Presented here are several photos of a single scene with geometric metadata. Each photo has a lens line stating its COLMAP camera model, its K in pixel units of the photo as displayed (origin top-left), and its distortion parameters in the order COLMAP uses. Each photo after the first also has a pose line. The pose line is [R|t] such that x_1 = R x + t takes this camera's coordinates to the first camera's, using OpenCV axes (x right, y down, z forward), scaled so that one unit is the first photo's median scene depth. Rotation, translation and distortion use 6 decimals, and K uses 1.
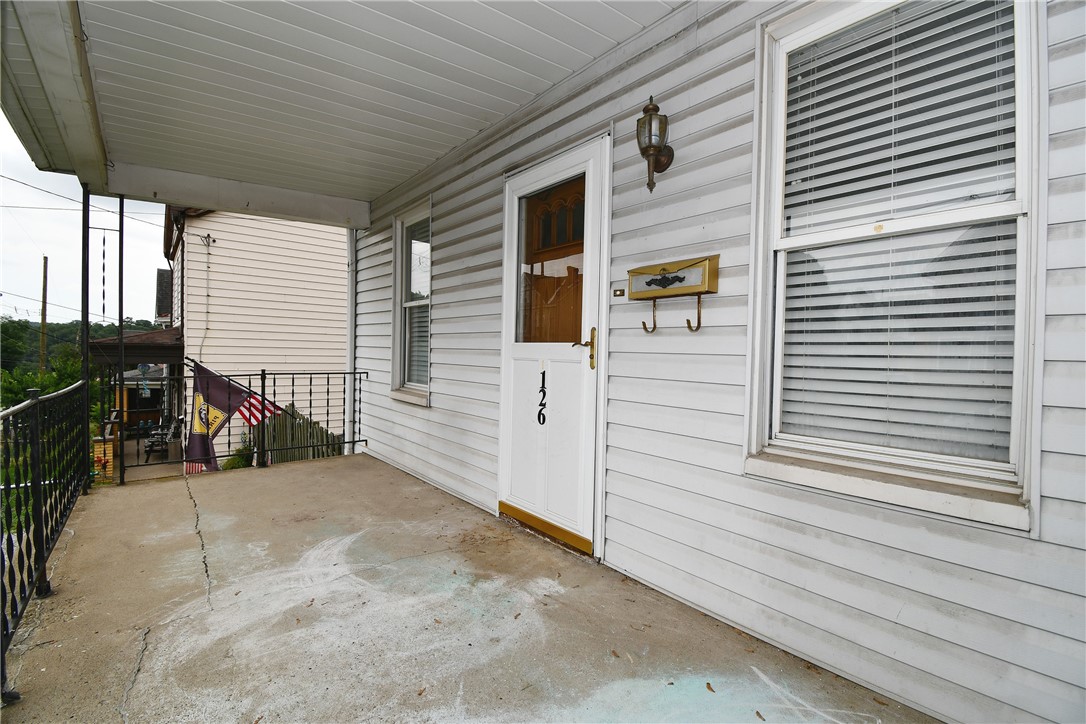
lens RADIAL K [[489.5, 0, 514.6], [0, 489.5, 361.6], [0, 0, 1]] dist [0.000531, -0.017556]
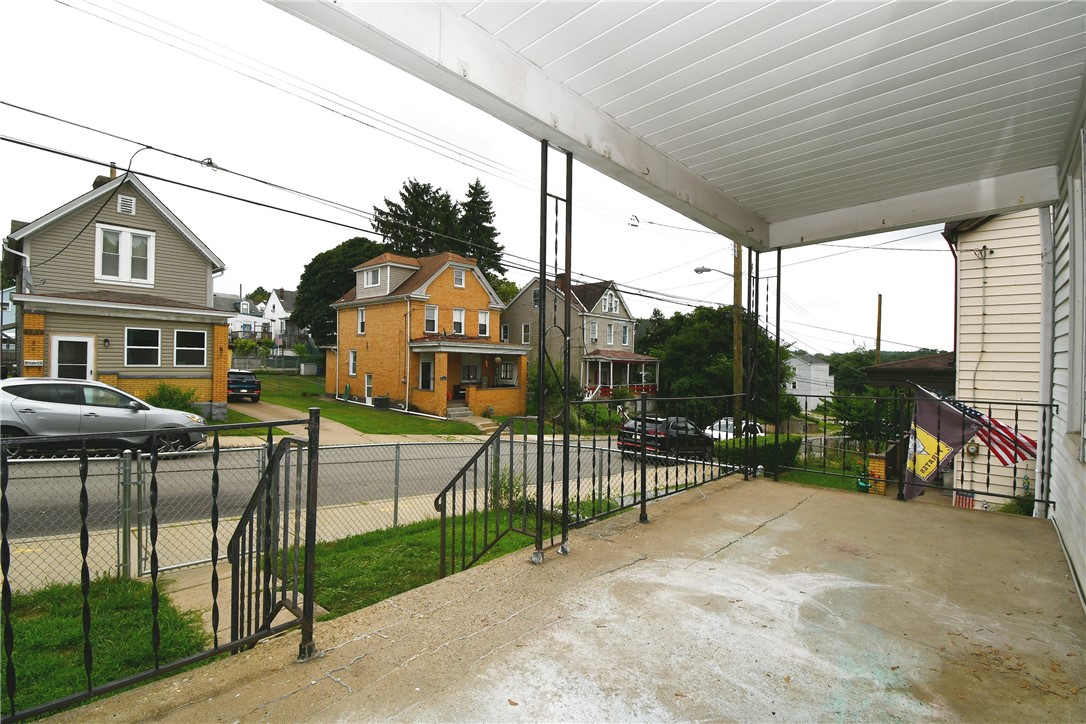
lens RADIAL K [[484.6, 0, 543.0], [0, 484.6, 362.0], [0, 0, 1]] dist [0.001514, -0.016073]
pose [[0.161883, -0.018475, -0.986637, 0.406213], [-0.035027, 0.999087, -0.024455, 0.004407], [0.986188, 0.038518, 0.161088, 0.271044]]
